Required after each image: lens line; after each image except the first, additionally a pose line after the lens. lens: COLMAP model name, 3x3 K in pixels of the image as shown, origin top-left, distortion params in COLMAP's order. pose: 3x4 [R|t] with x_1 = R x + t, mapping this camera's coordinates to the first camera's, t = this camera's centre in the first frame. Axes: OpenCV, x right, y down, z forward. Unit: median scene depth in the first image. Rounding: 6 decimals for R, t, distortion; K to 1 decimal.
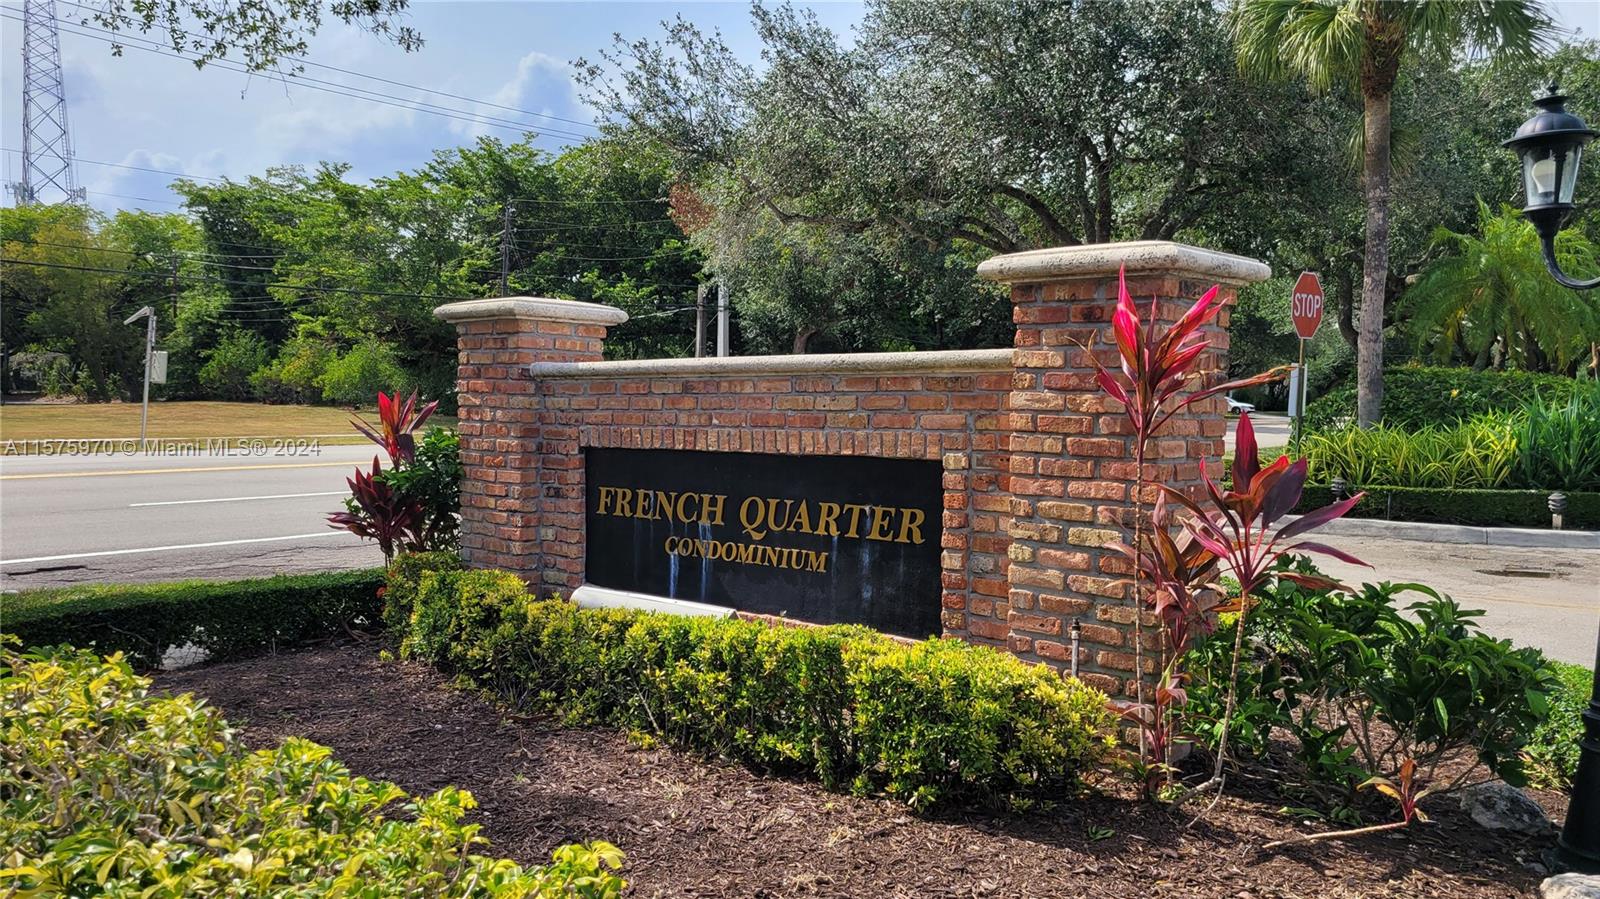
lens RADIAL K [[1183.8, 0, 784.9], [0, 1183.8, 452.9], [0, 0, 1]] dist [0.051576, -0.027992]
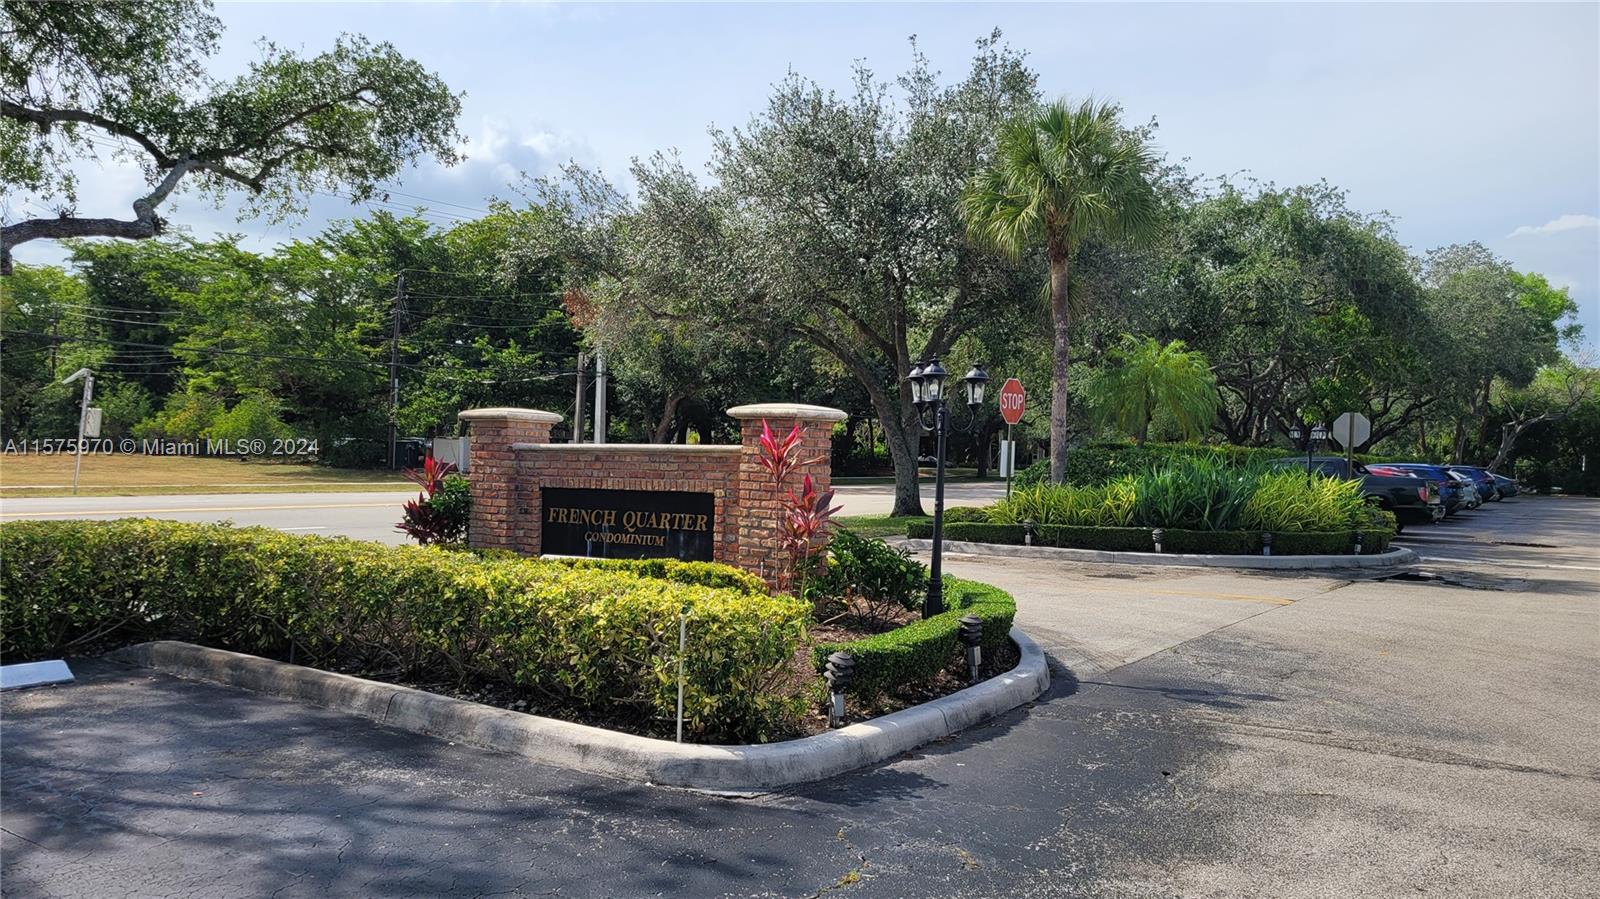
lens RADIAL K [[1183.8, 0, 778.6], [0, 1183.8, 456.6], [0, 0, 1]] dist [0.051576, -0.027992]
pose [[0.994808, 0.013489, 0.100870, 0.008053], [-0.008978, 0.998945, -0.045045, 0.011726], [-0.101372, 0.043905, 0.993879, -0.398791]]
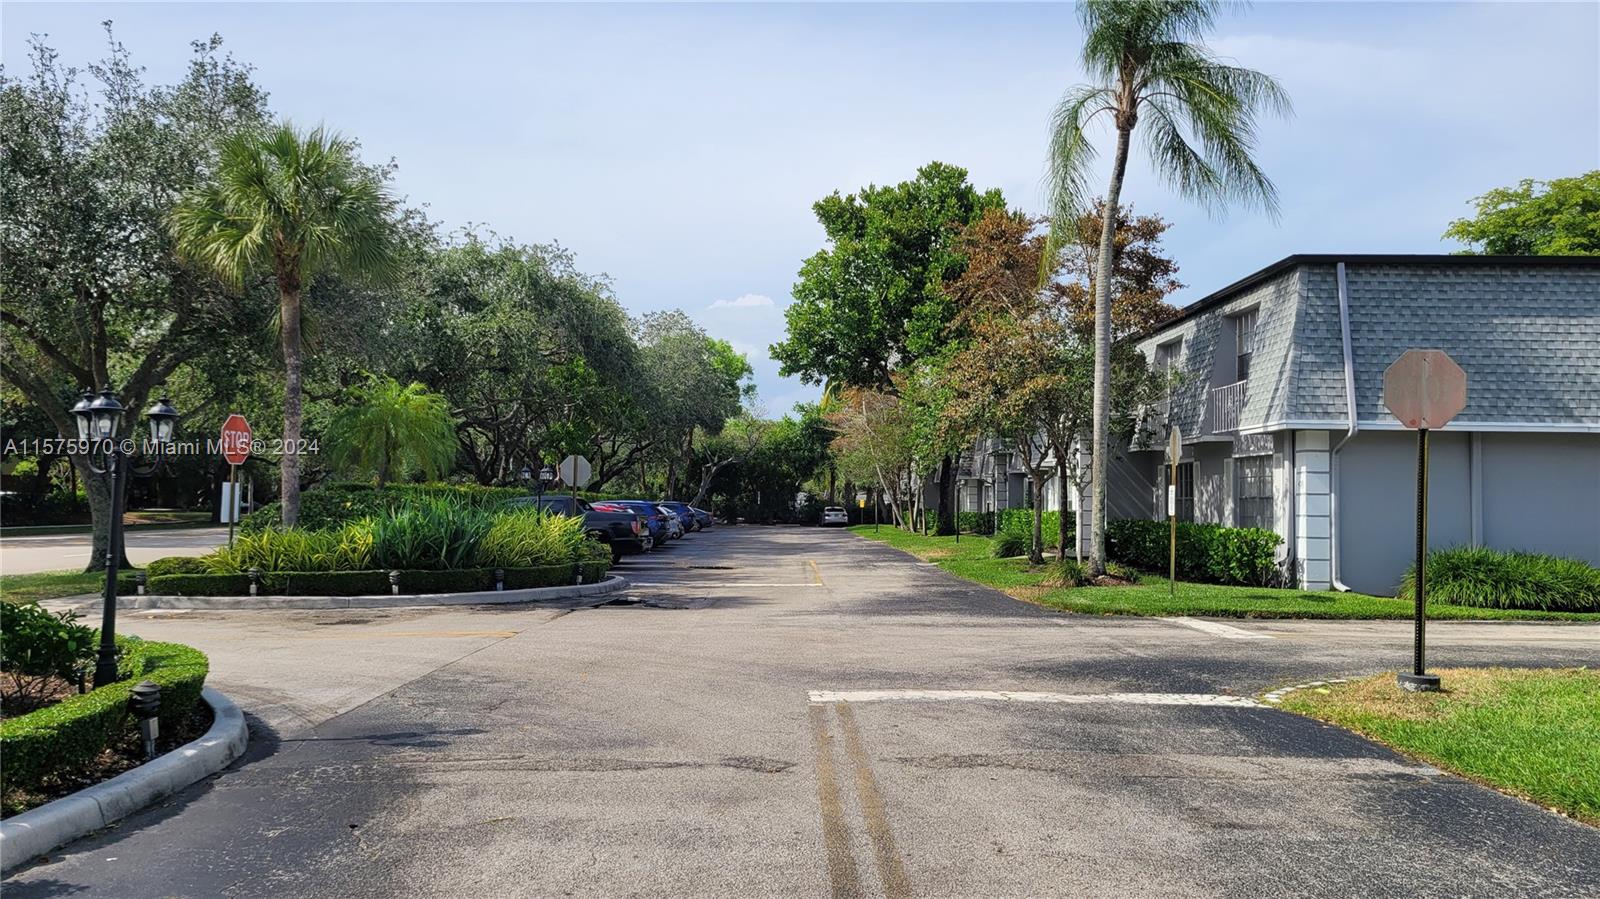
lens RADIAL K [[1183.8, 0, 792.1], [0, 1183.8, 459.7], [0, 0, 1]] dist [0.051576, -0.027992]
pose [[0.755223, 0.022563, 0.655079, 0.029902], [0.030201, 0.997148, -0.069164, 0.010574], [-0.654772, 0.072018, 0.752388, -0.406548]]
